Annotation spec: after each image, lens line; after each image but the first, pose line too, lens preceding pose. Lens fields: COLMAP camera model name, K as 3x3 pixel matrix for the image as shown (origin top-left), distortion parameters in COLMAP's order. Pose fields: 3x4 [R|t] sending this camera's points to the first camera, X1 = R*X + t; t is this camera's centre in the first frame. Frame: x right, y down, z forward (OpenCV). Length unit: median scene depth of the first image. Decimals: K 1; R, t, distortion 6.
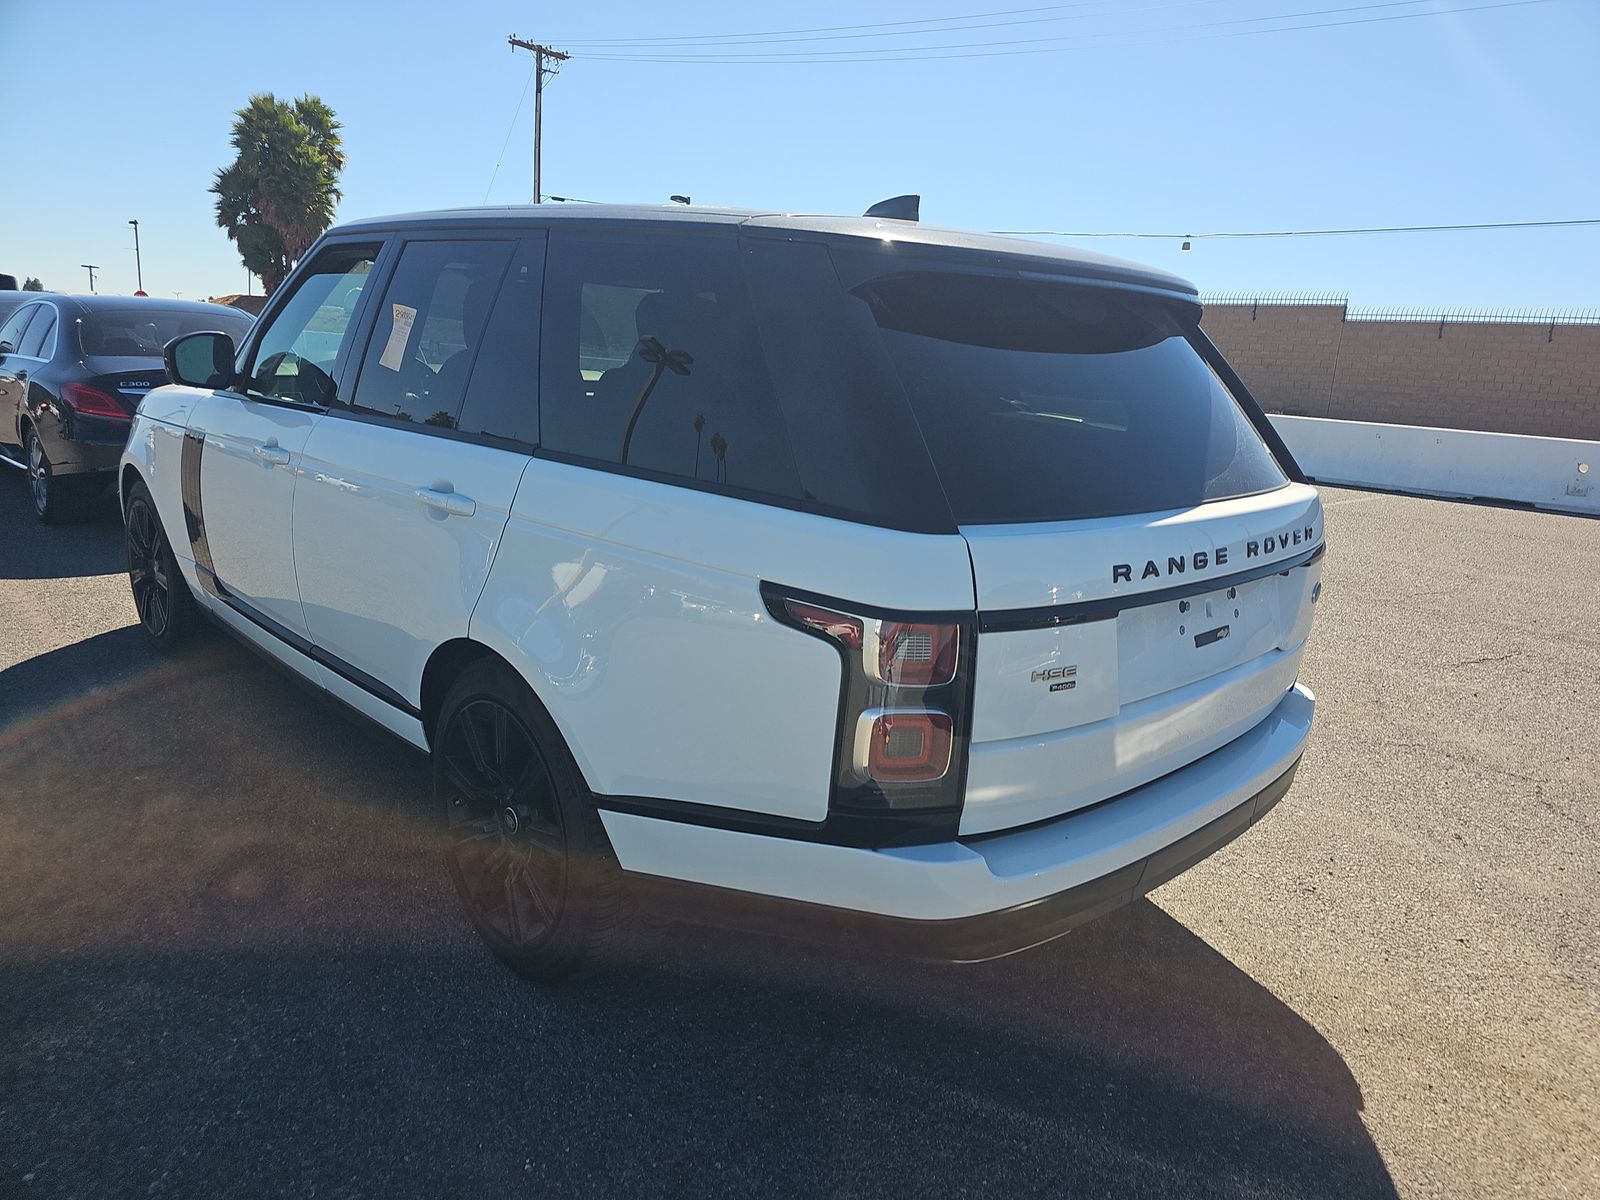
lens RADIAL K [[1062.1, 0, 805.1], [0, 1062.1, 603.4], [0, 0, 1]] dist [0.038219, -0.029978]
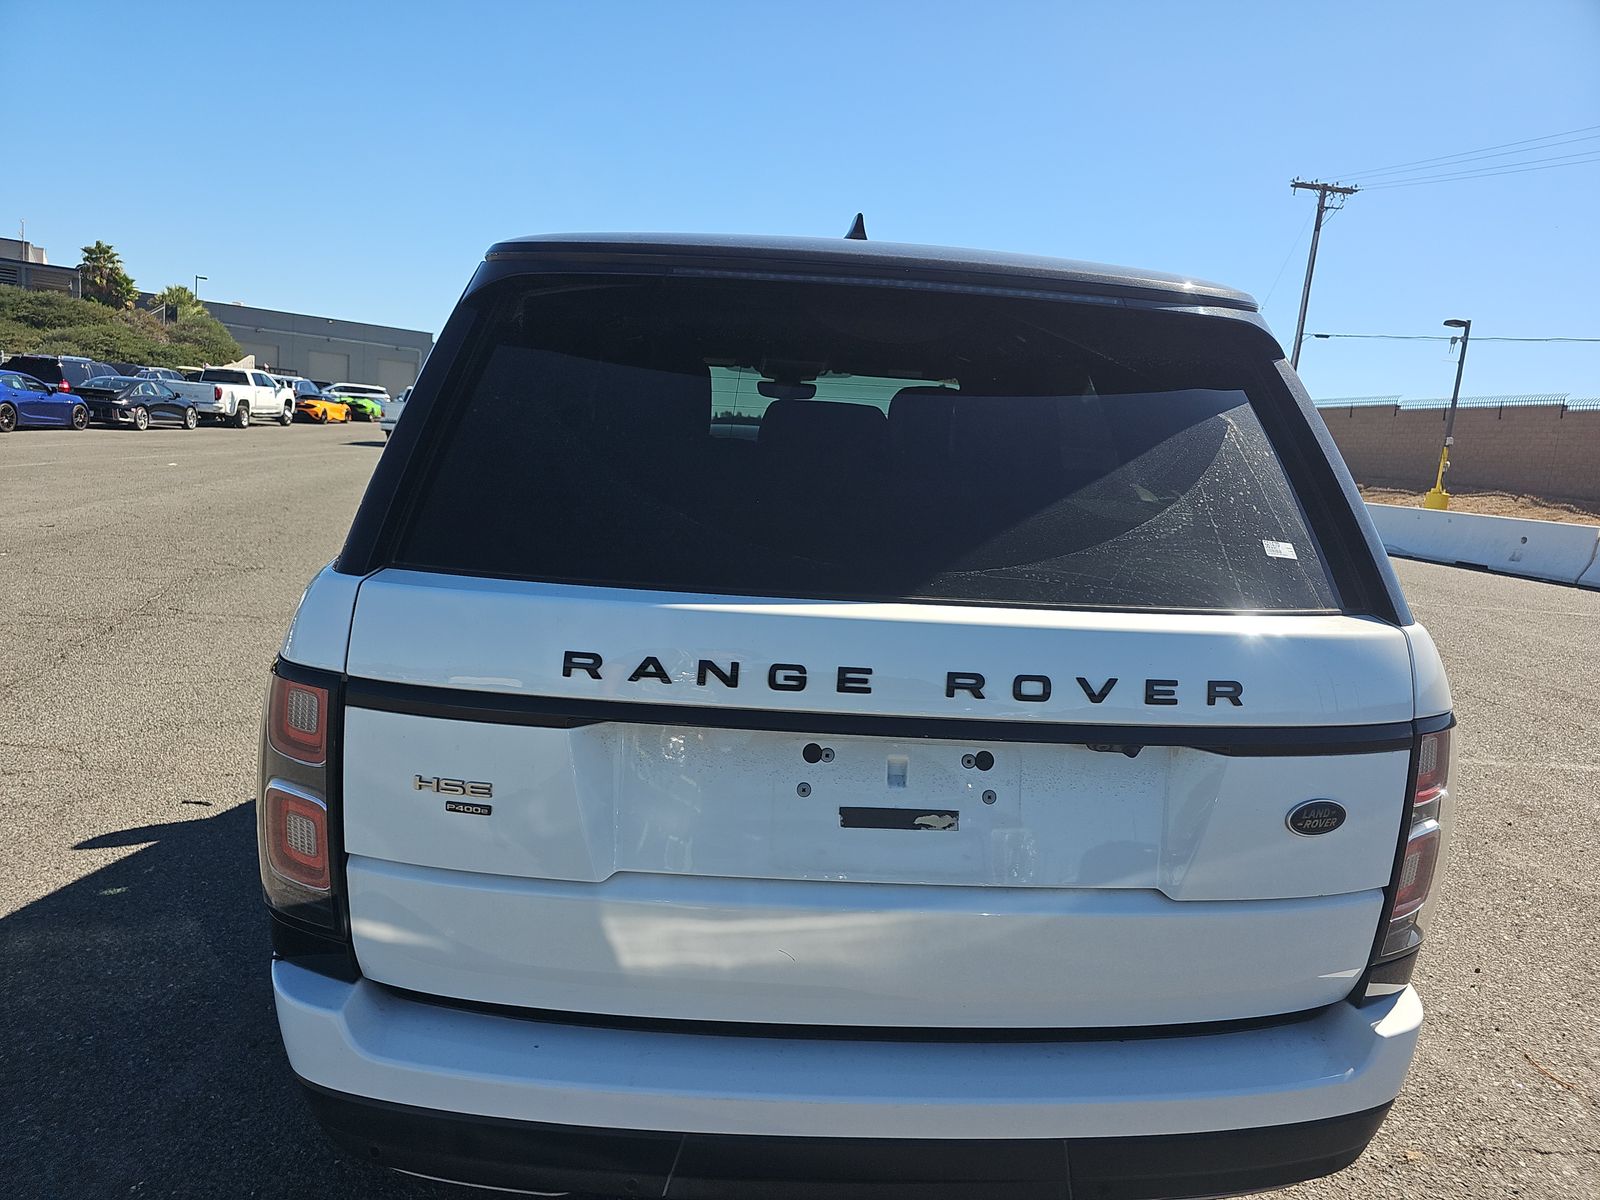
lens RADIAL K [[1062.1, 0, 799.6], [0, 1062.1, 598.4], [0, 0, 1]] dist [0.038219, -0.029978]
pose [[0.769050, 0.094208, -0.632207, 0.752082], [-0.177335, 0.981698, -0.069432, -0.042792], [0.614096, 0.165509, 0.771682, 0.507168]]
